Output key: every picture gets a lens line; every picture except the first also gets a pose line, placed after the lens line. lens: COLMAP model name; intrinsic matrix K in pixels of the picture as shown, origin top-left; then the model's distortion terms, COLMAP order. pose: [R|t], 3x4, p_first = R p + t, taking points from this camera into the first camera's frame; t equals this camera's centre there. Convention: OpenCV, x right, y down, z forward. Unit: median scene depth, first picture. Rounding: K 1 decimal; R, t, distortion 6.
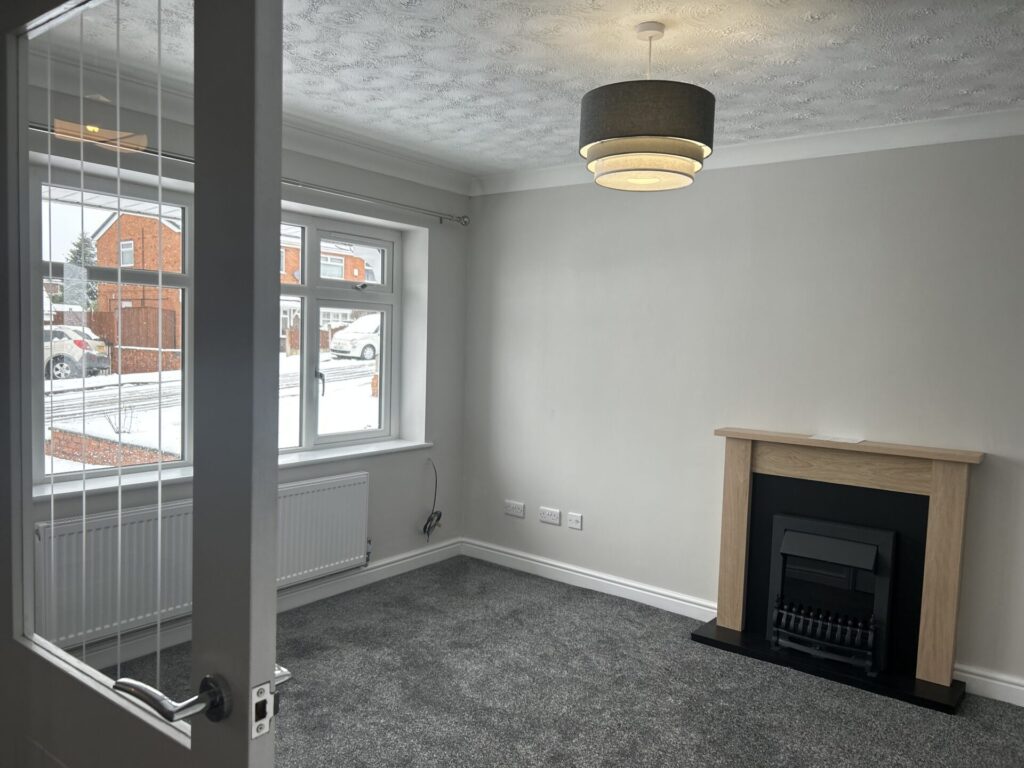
lens RADIAL K [[763.6, 0, 511.8], [0, 763.6, 390.7], [0, 0, 1]] dist [0.102073, -0.157378]
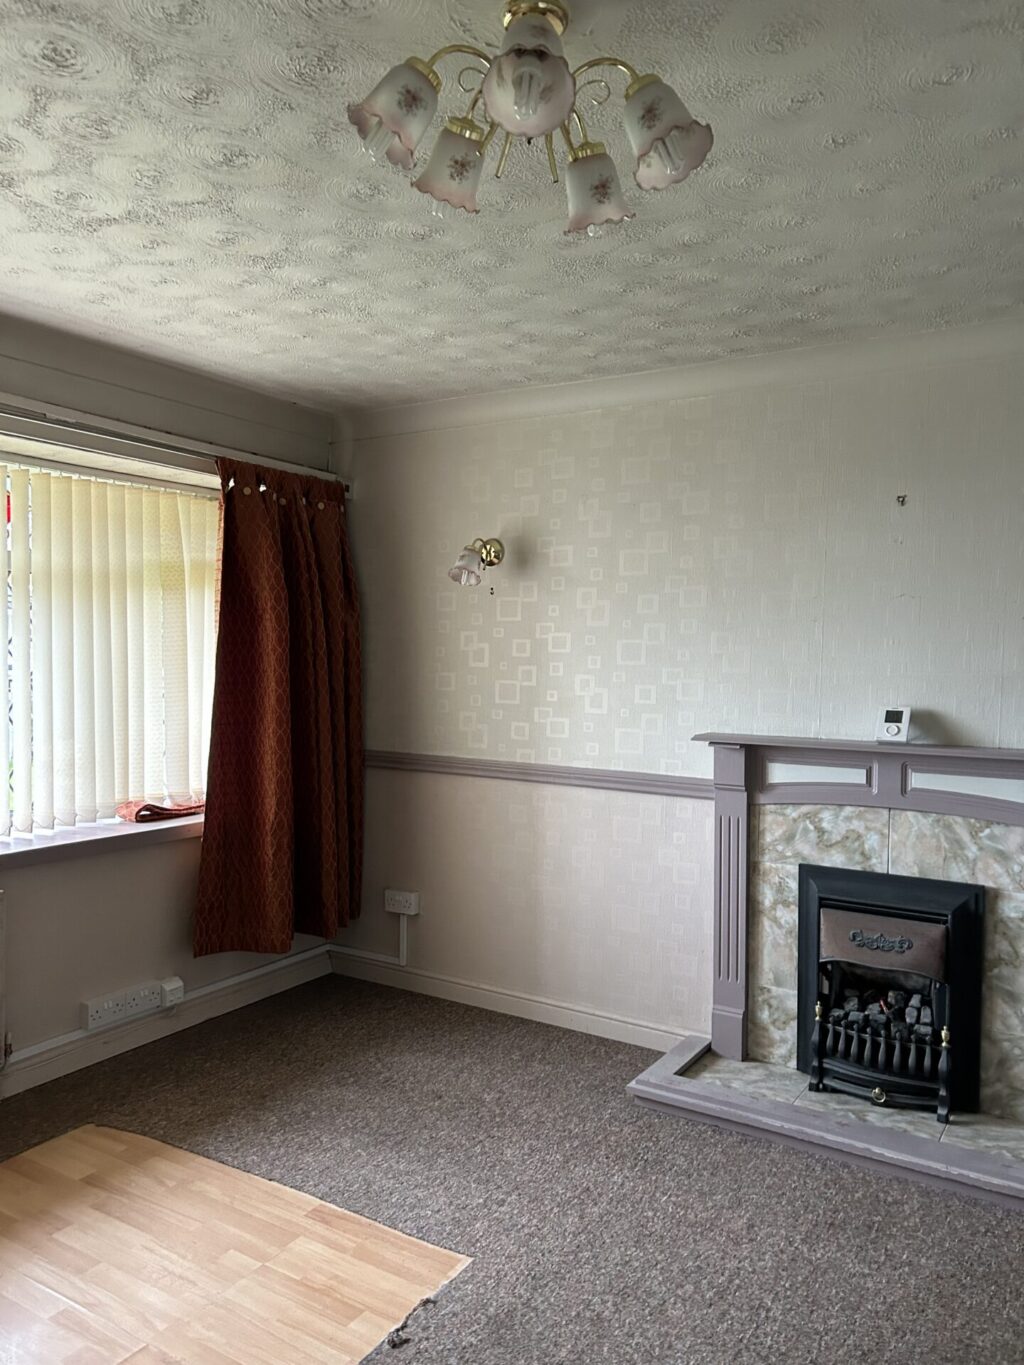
lens RADIAL K [[1017.9, 0, 513.1], [0, 1017.9, 691.3], [0, 0, 1]] dist [0.102073, -0.157378]
pose [[0.994545, -0.024784, 0.101326, 0.015981], [0.027861, 0.999189, -0.029073, -0.002462], [-0.100523, 0.031737, 0.994428, 0.138699]]
